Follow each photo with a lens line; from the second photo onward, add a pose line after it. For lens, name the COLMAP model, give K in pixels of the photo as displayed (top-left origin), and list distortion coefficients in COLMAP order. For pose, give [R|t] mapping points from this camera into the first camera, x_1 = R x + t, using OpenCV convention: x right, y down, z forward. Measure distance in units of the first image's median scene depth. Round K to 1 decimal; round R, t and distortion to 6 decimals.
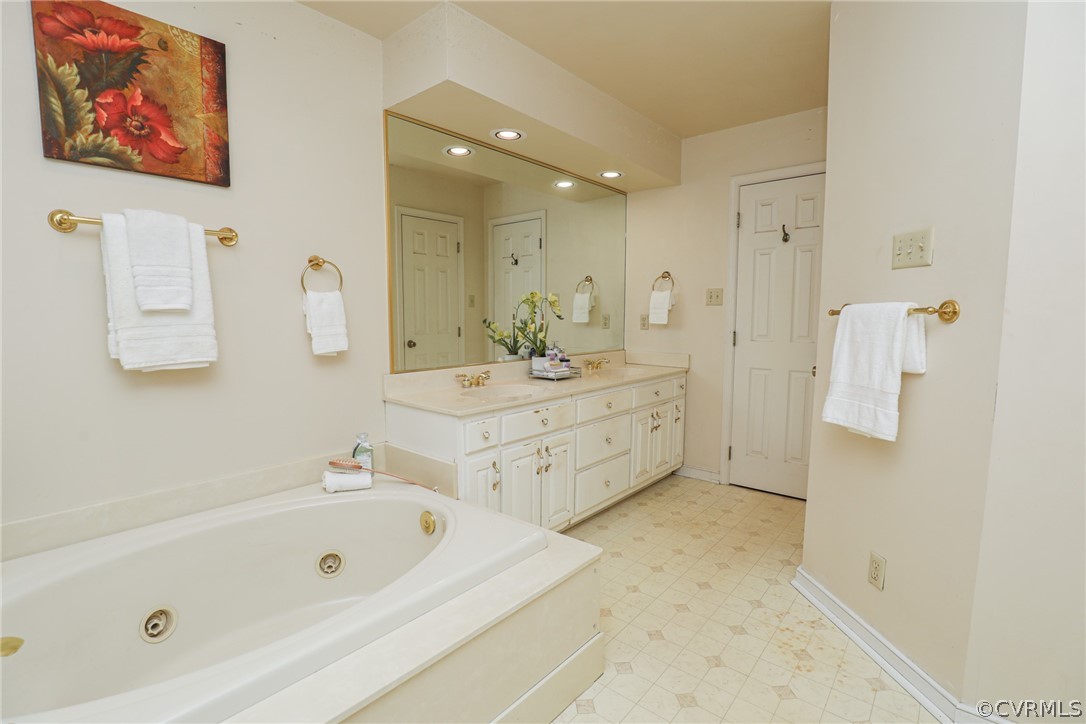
lens RADIAL K [[496.3, 0, 542.6], [0, 496.3, 366.1], [0, 0, 1]] dist [-0.035665, 0.007612]
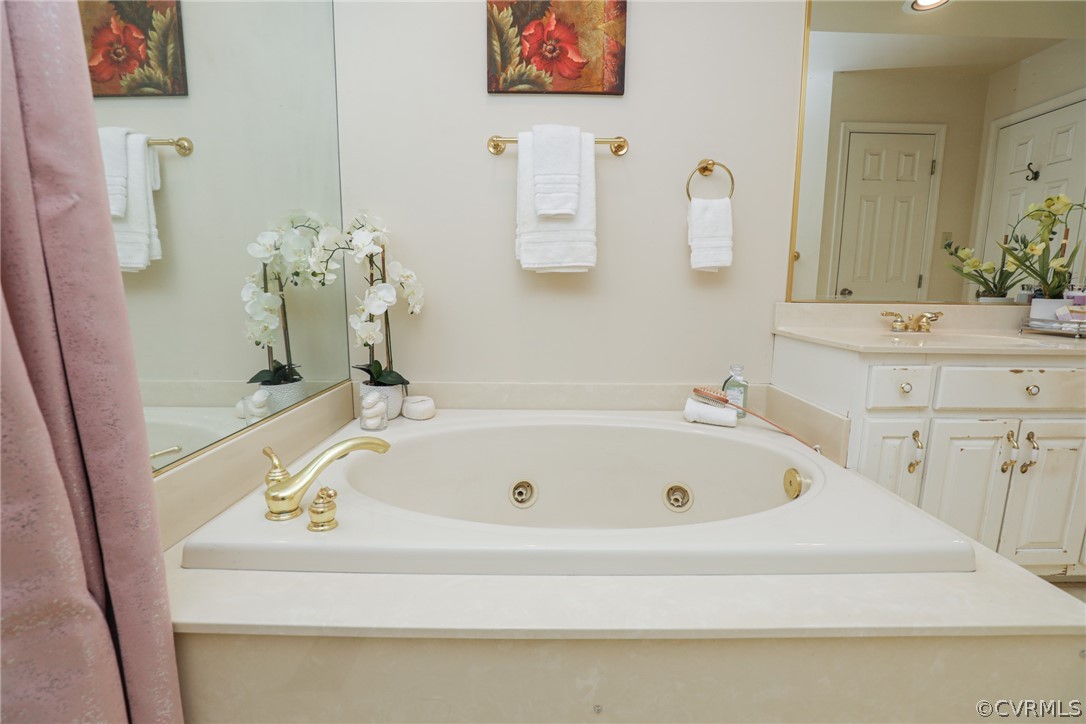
lens RADIAL K [[496.3, 0, 546.7], [0, 496.3, 363.9], [0, 0, 1]] dist [-0.035665, 0.007612]
pose [[0.658443, 0.119979, -0.743006, 0.056824], [-0.082746, 0.992768, 0.086982, 0.093242], [0.748068, 0.004208, 0.663608, 0.197760]]
